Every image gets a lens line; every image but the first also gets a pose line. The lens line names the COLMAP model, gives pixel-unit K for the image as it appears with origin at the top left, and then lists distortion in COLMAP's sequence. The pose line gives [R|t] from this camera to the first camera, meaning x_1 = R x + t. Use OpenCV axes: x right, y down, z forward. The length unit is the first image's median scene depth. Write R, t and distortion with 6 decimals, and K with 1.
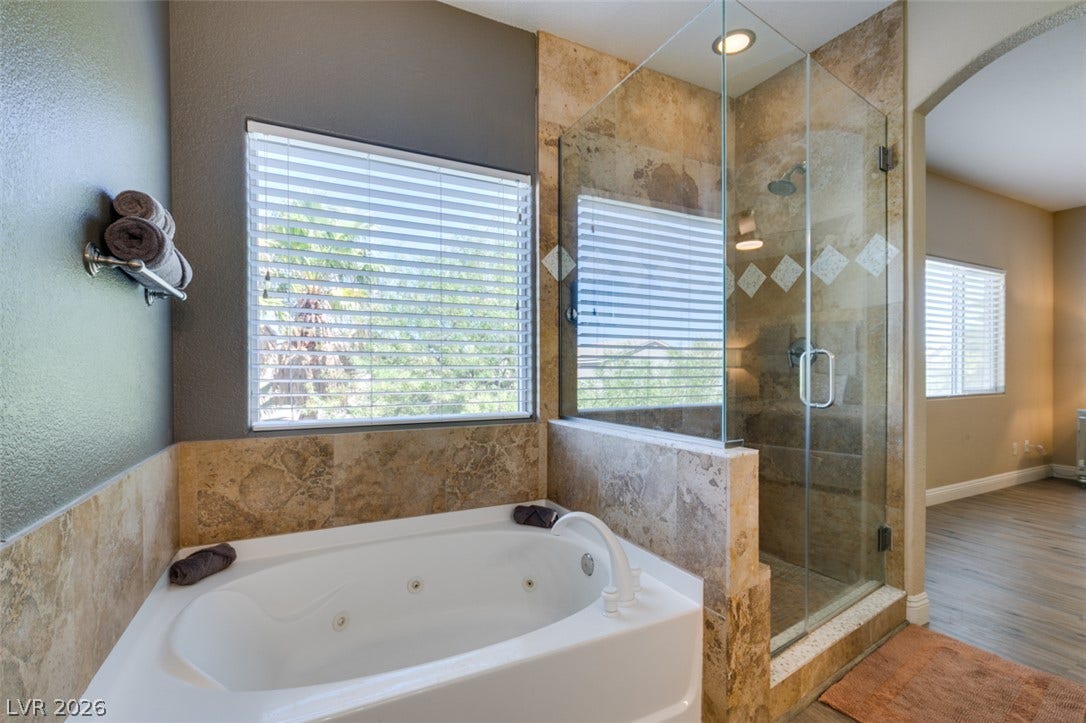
lens RADIAL K [[489.8, 0, 538.5], [0, 489.8, 361.5], [0, 0, 1]] dist [-0.000355, -0.000249]
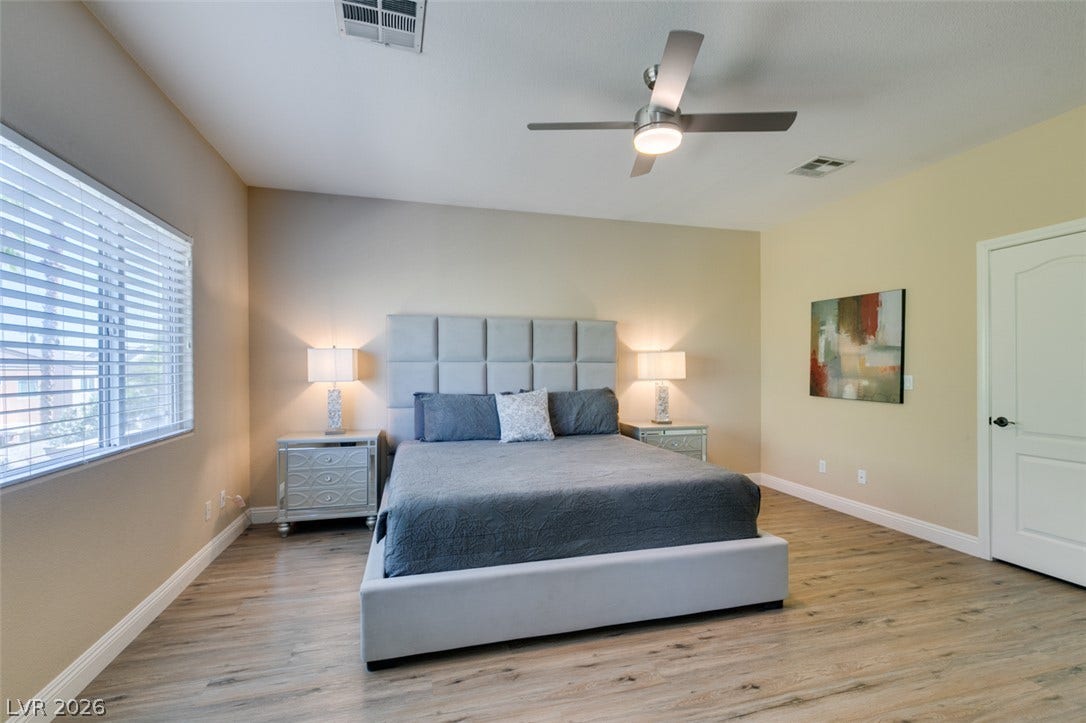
lens RADIAL K [[489.8, 0, 540.1], [0, 489.8, 366.1], [0, 0, 1]] dist [-0.000355, -0.000249]
pose [[0.195194, -0.005182, 0.980751, 0.423520], [0.008890, 0.999954, 0.003515, -0.017978], [-0.980724, 0.008032, 0.195231, 0.440790]]
